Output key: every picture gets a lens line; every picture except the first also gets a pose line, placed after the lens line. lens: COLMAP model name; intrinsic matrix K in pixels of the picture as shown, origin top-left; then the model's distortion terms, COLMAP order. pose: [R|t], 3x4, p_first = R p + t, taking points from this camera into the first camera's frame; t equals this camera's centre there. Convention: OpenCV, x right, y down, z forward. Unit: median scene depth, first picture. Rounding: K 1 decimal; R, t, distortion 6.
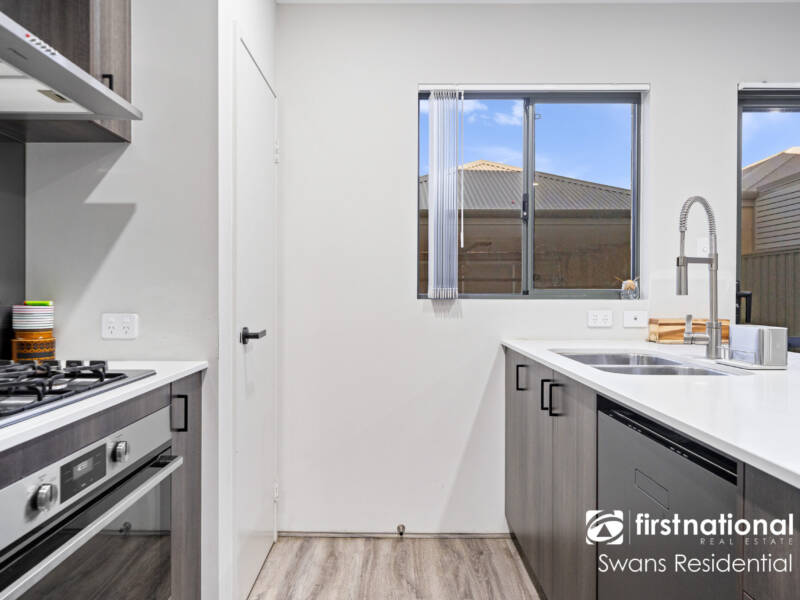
lens RADIAL K [[573.3, 0, 400.0], [0, 573.3, 300.0], [0, 0, 1]] dist [-0.005730, -0.001825]
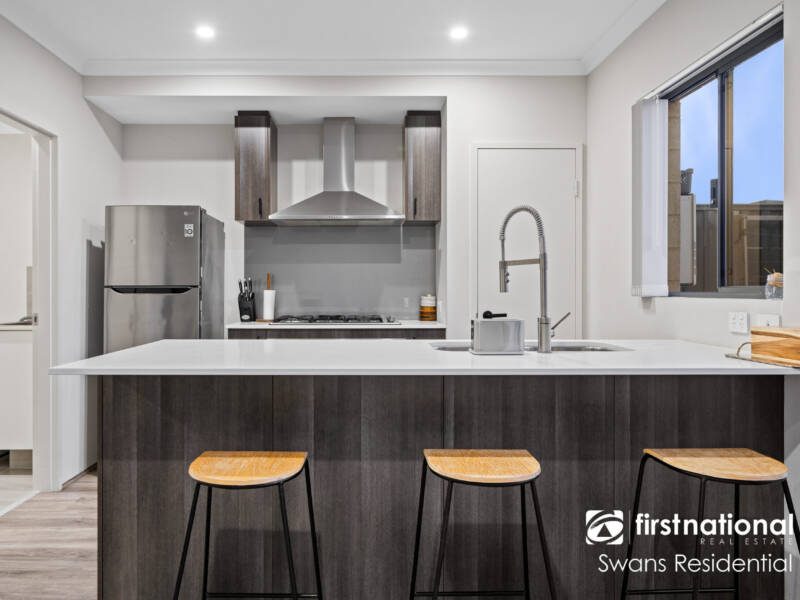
lens RADIAL K [[599.9, 0, 369.2], [0, 599.9, 284.6], [0, 0, 1]] dist [-0.001708, -0.001855]
pose [[0.006473, -0.010266, -0.999926, 1.407938], [-0.011473, 0.999881, -0.010340, -0.007576], [0.999913, 0.011539, 0.006354, 0.573294]]
